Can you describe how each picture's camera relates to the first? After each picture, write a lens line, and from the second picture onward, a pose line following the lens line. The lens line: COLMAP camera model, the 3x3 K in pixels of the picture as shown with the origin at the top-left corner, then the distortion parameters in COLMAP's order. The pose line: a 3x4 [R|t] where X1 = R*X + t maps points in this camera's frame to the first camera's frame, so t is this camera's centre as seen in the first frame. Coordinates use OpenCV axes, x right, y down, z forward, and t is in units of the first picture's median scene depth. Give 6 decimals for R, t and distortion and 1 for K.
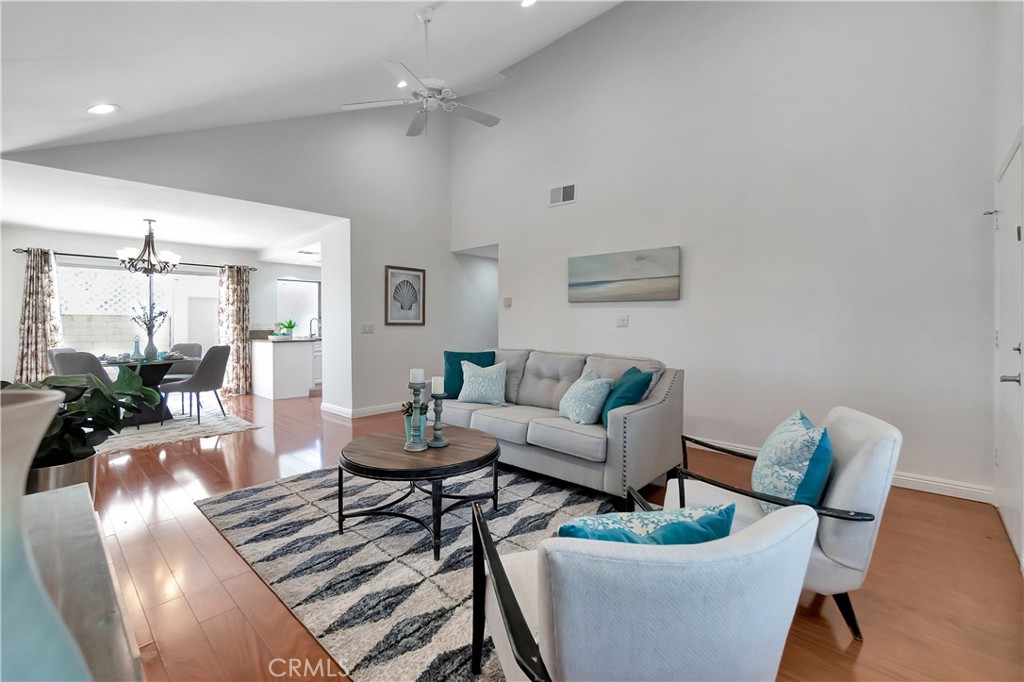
lens RADIAL K [[440.1, 0, 496.7], [0, 440.1, 332.6], [0, 0, 1]] dist [-0.003744, 0.004732]
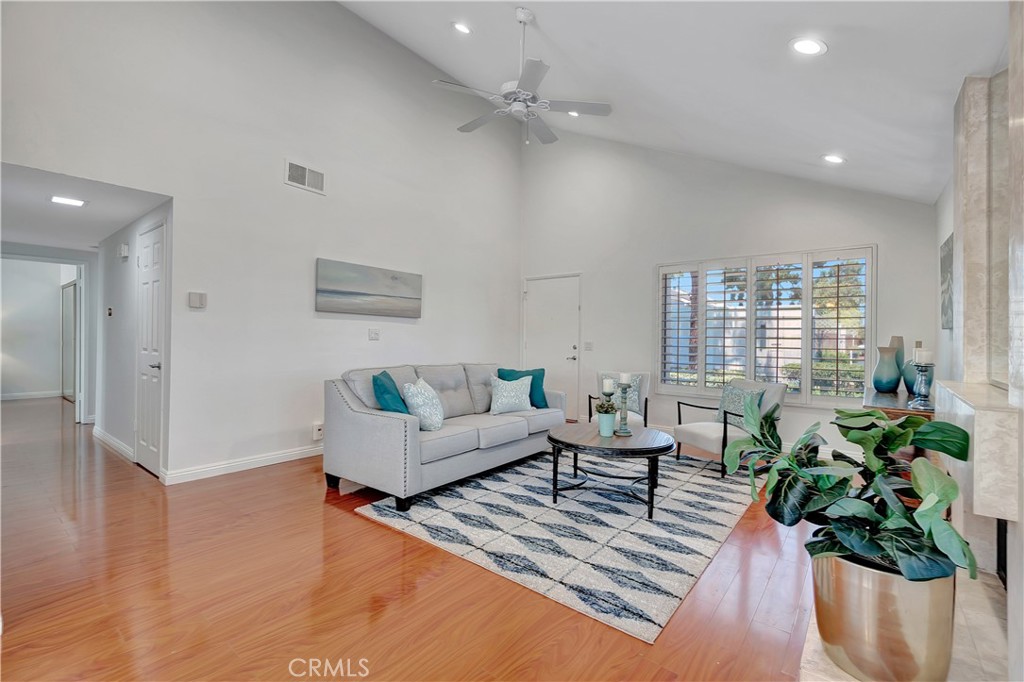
lens RADIAL K [[440.1, 0, 536.1], [0, 440.1, 338.8], [0, 0, 1]] dist [-0.003744, 0.004732]
pose [[-0.103533, -0.003242, 0.994621, -0.785059], [0.007773, 0.999962, 0.004068, -0.018284], [-0.994596, 0.008152, -0.103503, 0.748170]]
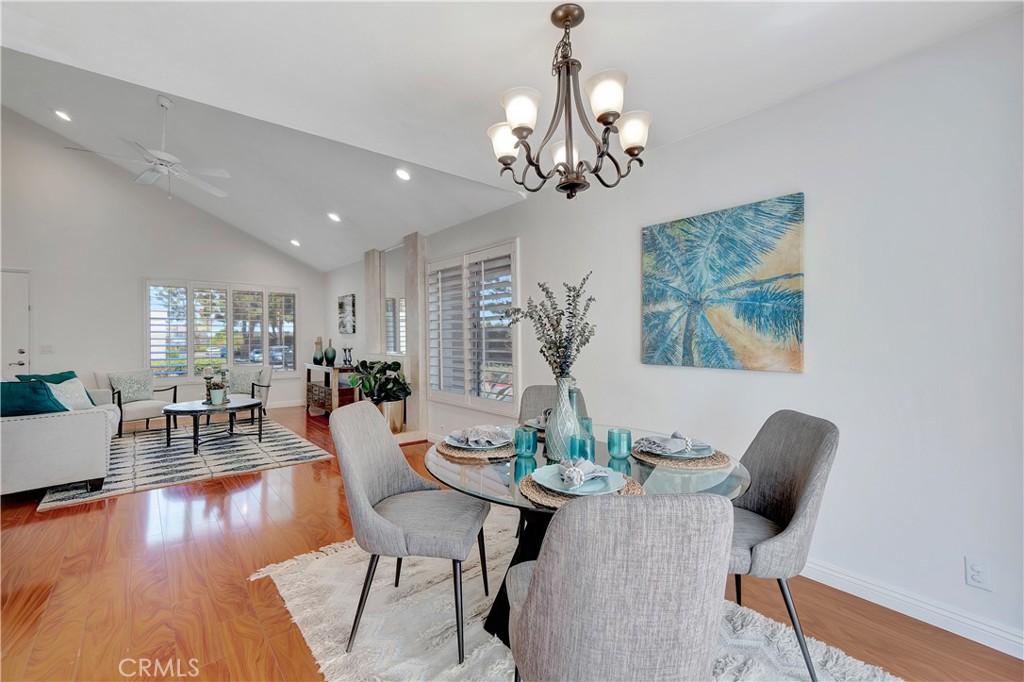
lens RADIAL K [[440.1, 0, 505.6], [0, 440.1, 335.8], [0, 0, 1]] dist [-0.003744, 0.004732]
pose [[-0.994864, 0.006619, 0.101007, -0.907496], [0.008140, 0.999860, 0.014653, -0.035780], [-0.100896, 0.015400, -0.994778, 1.555329]]
